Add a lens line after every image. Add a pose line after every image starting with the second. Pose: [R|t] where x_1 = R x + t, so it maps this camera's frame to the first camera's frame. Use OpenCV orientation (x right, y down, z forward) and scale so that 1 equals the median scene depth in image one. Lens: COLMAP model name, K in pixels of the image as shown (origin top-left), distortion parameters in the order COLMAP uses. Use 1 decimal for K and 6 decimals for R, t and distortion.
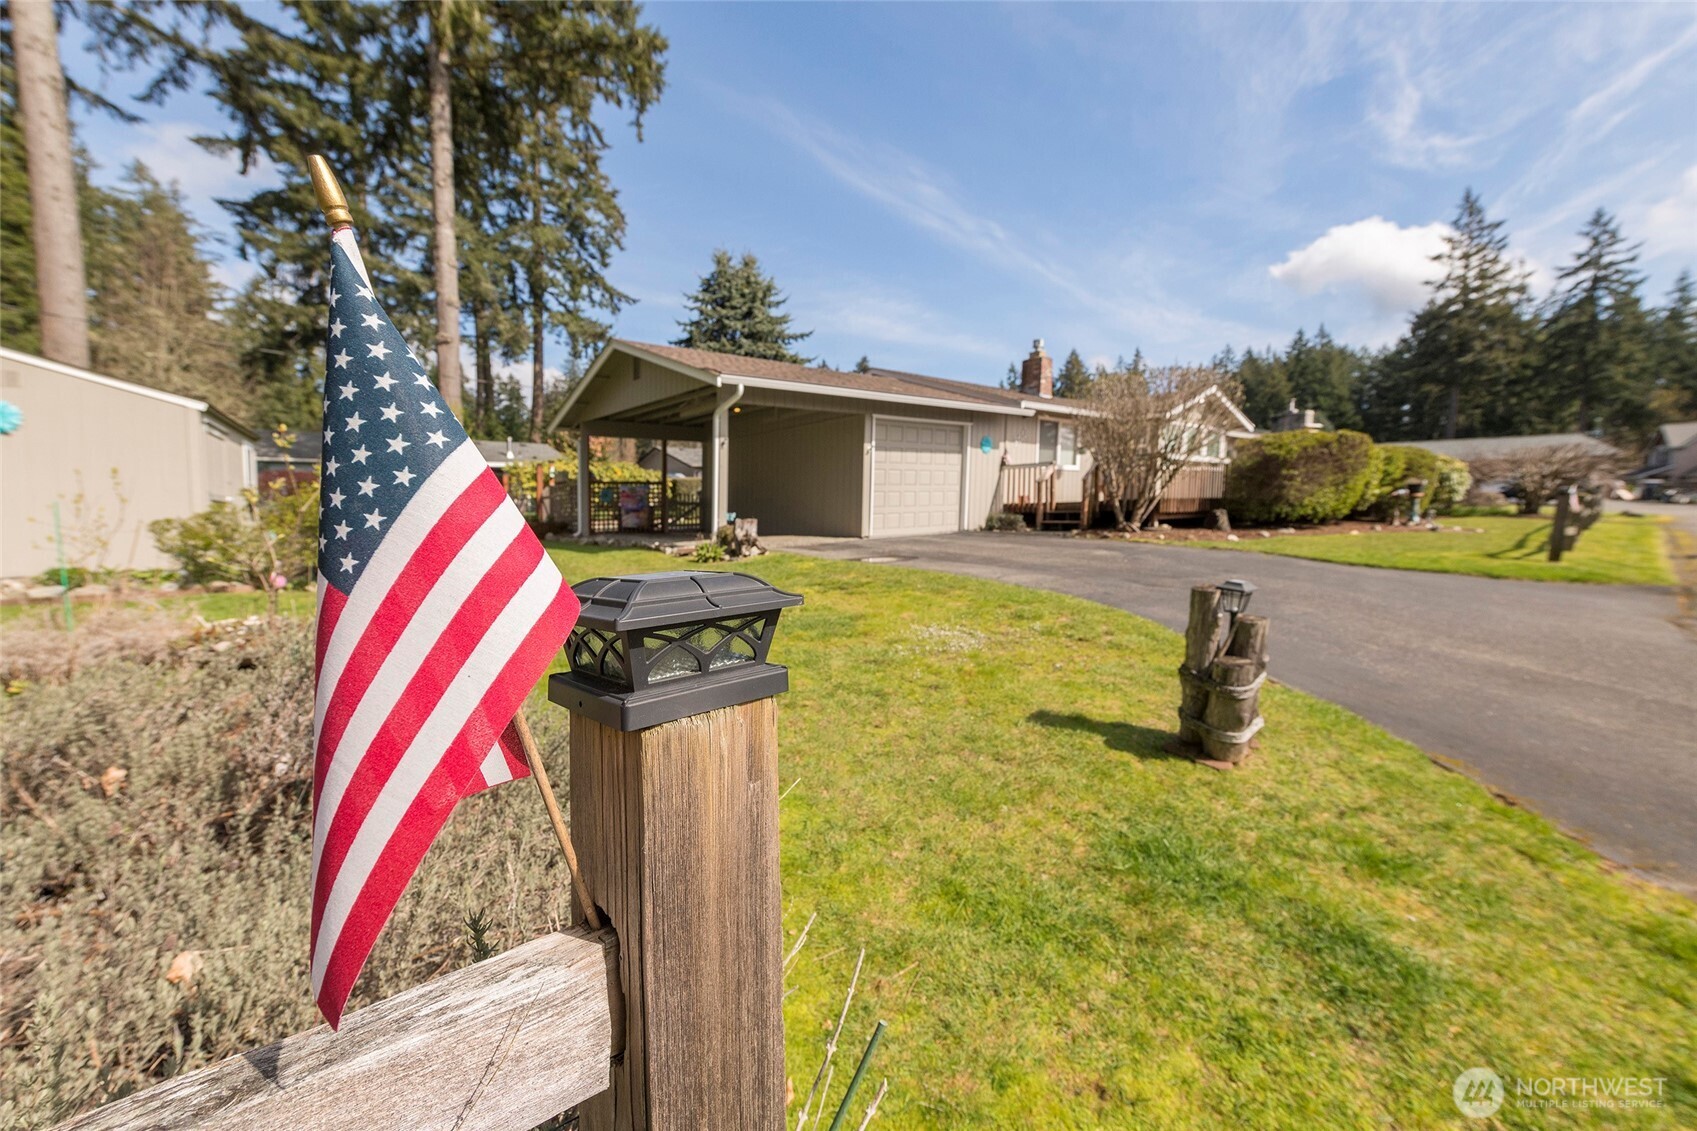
lens RADIAL K [[675.0, 0, 880.3], [0, 675.0, 561.0], [0, 0, 1]] dist [0.009042, 0.000034]
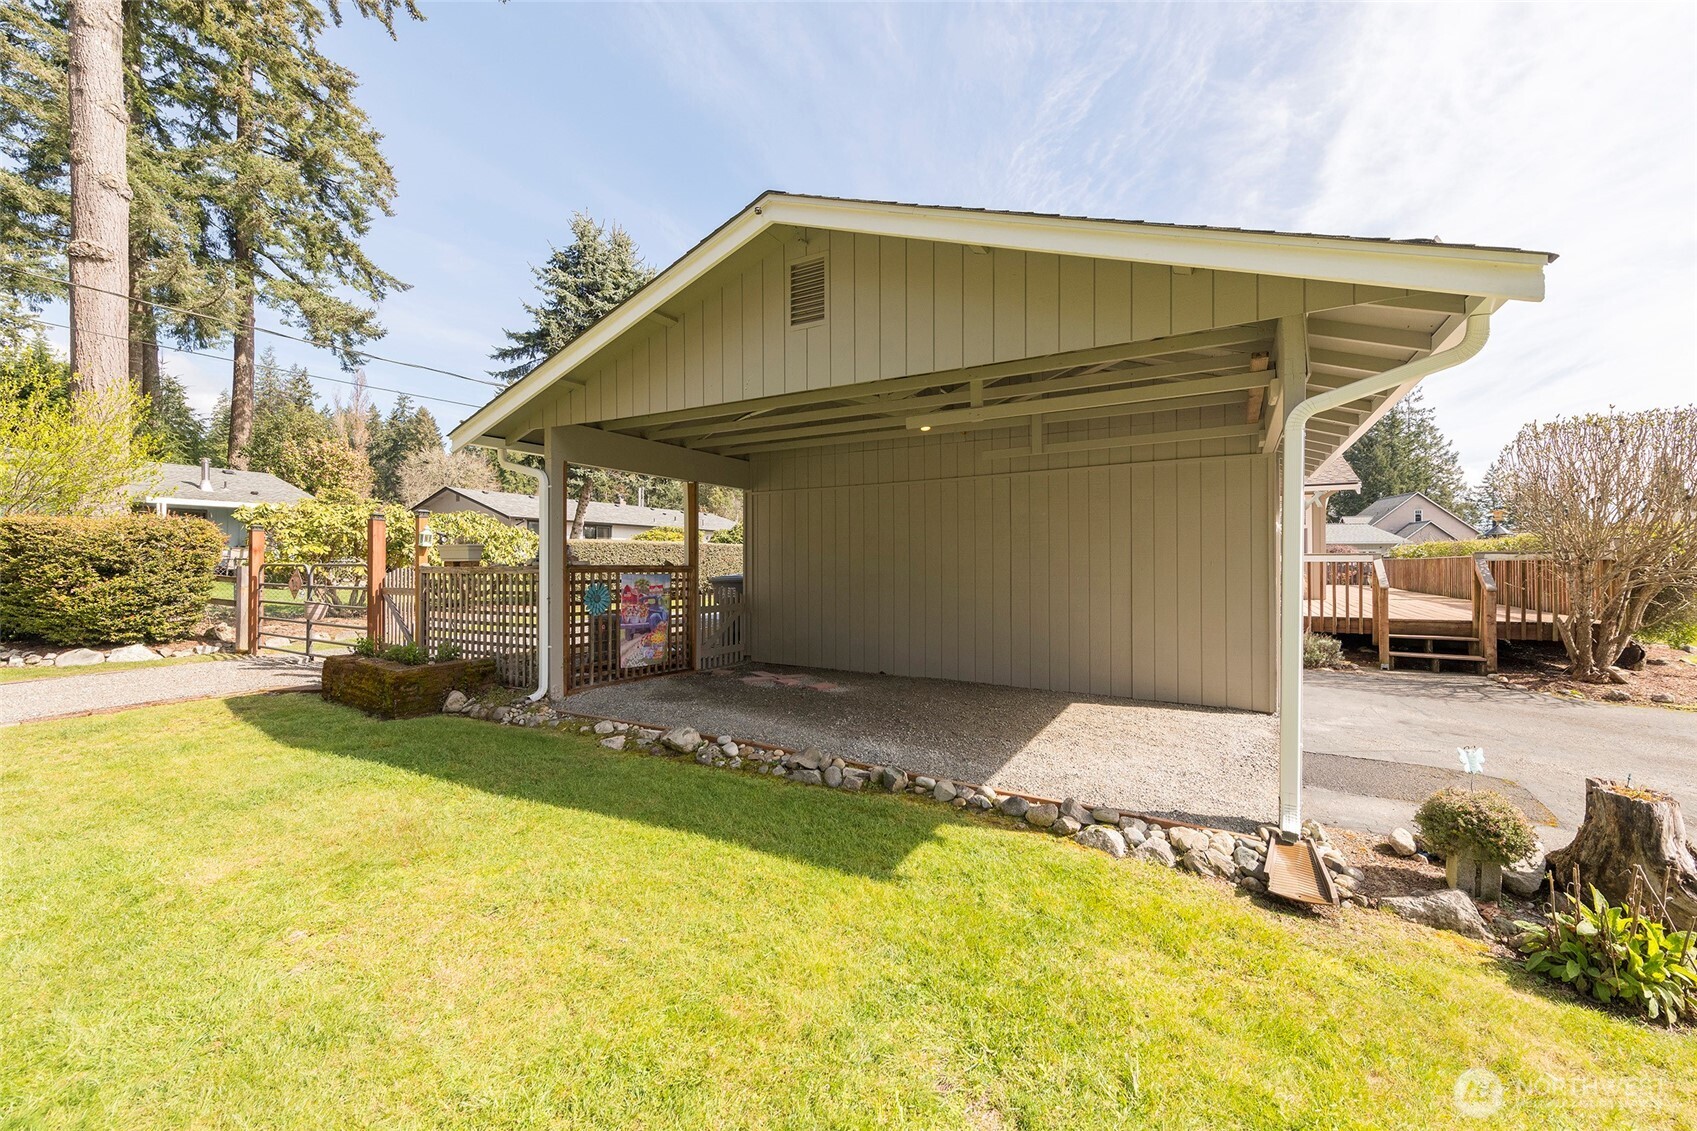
lens RADIAL K [[675.0, 0, 866.9], [0, 675.0, 567.4], [0, 0, 1]] dist [0.009042, 0.000034]
pose [[0.948260, 0.013749, 0.317196, -0.332757], [0.008938, 0.997510, -0.069959, -0.082300], [-0.317368, 0.069175, 0.945776, 0.490876]]
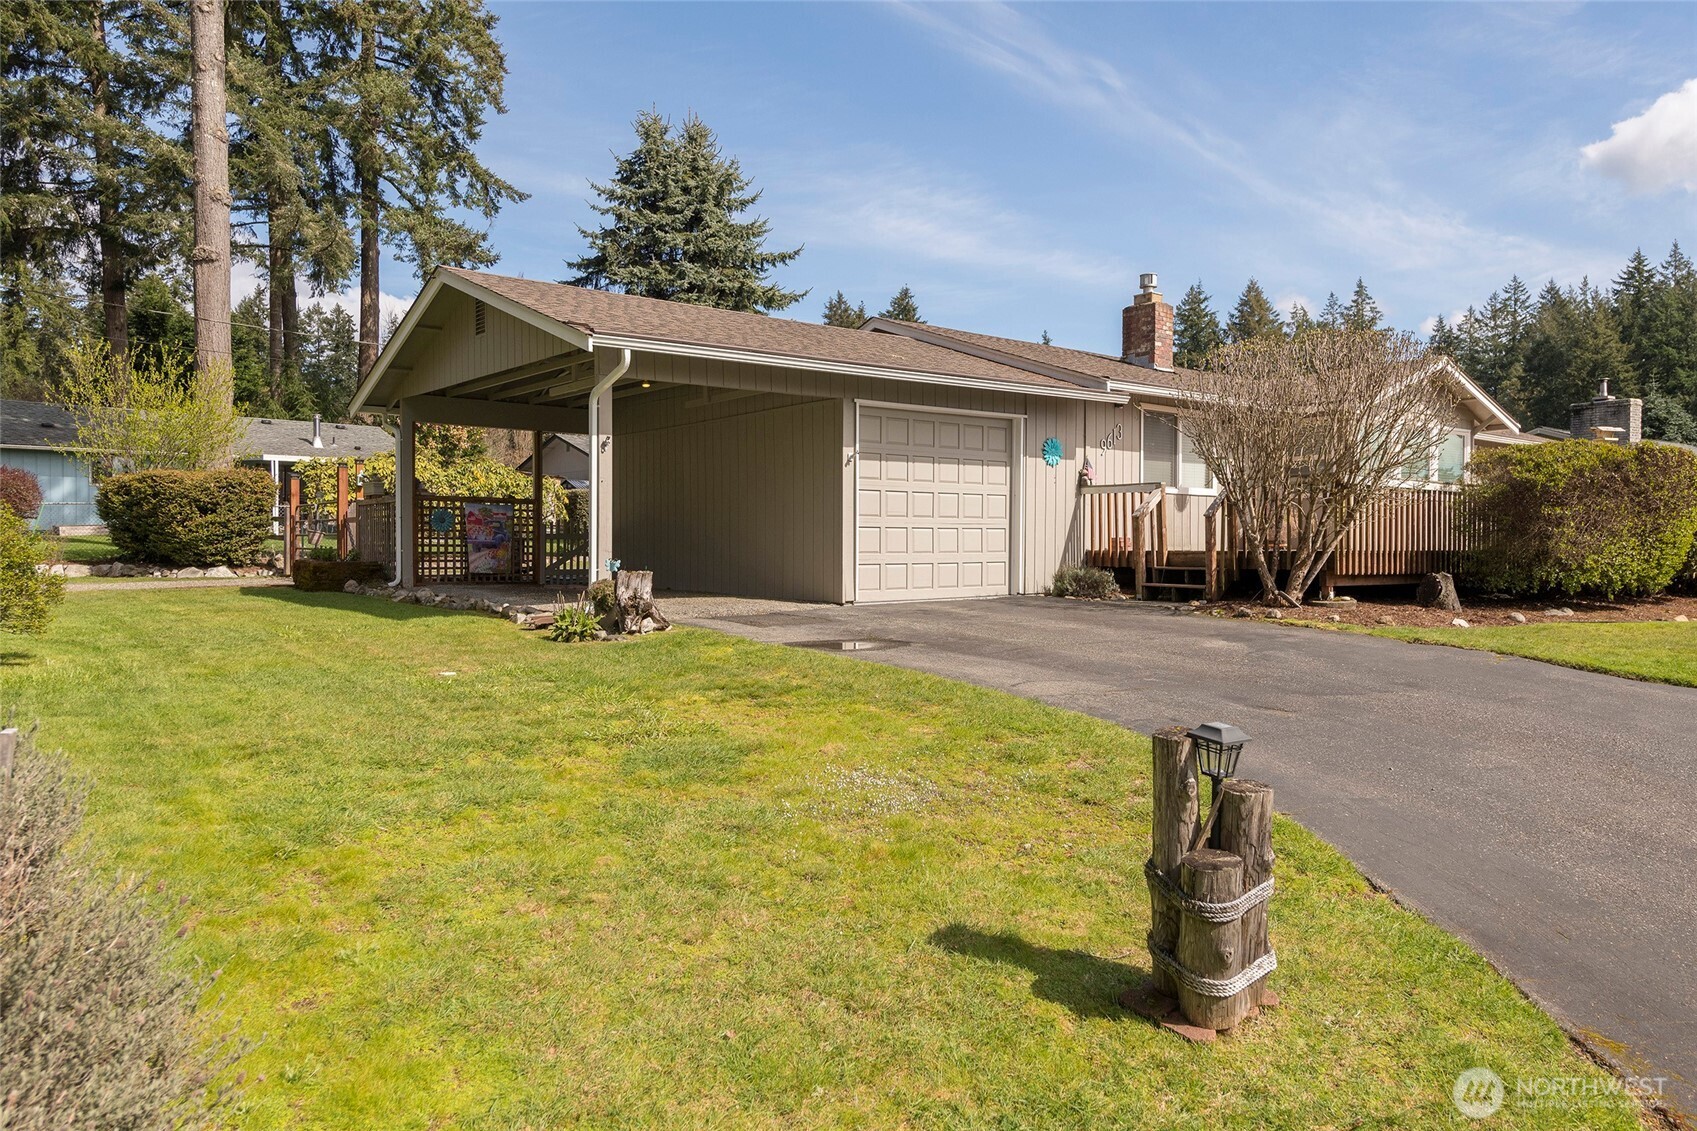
lens RADIAL K [[1163.4, 0, 879.0], [0, 1163.4, 575.9], [0, 0, 1]] dist [0.031968, -0.006304]
pose [[0.998284, 0.021284, -0.054561, 0.055772], [-0.023914, 0.998560, -0.048022, -0.009572], [0.053460, 0.049245, 0.997355, -0.014321]]
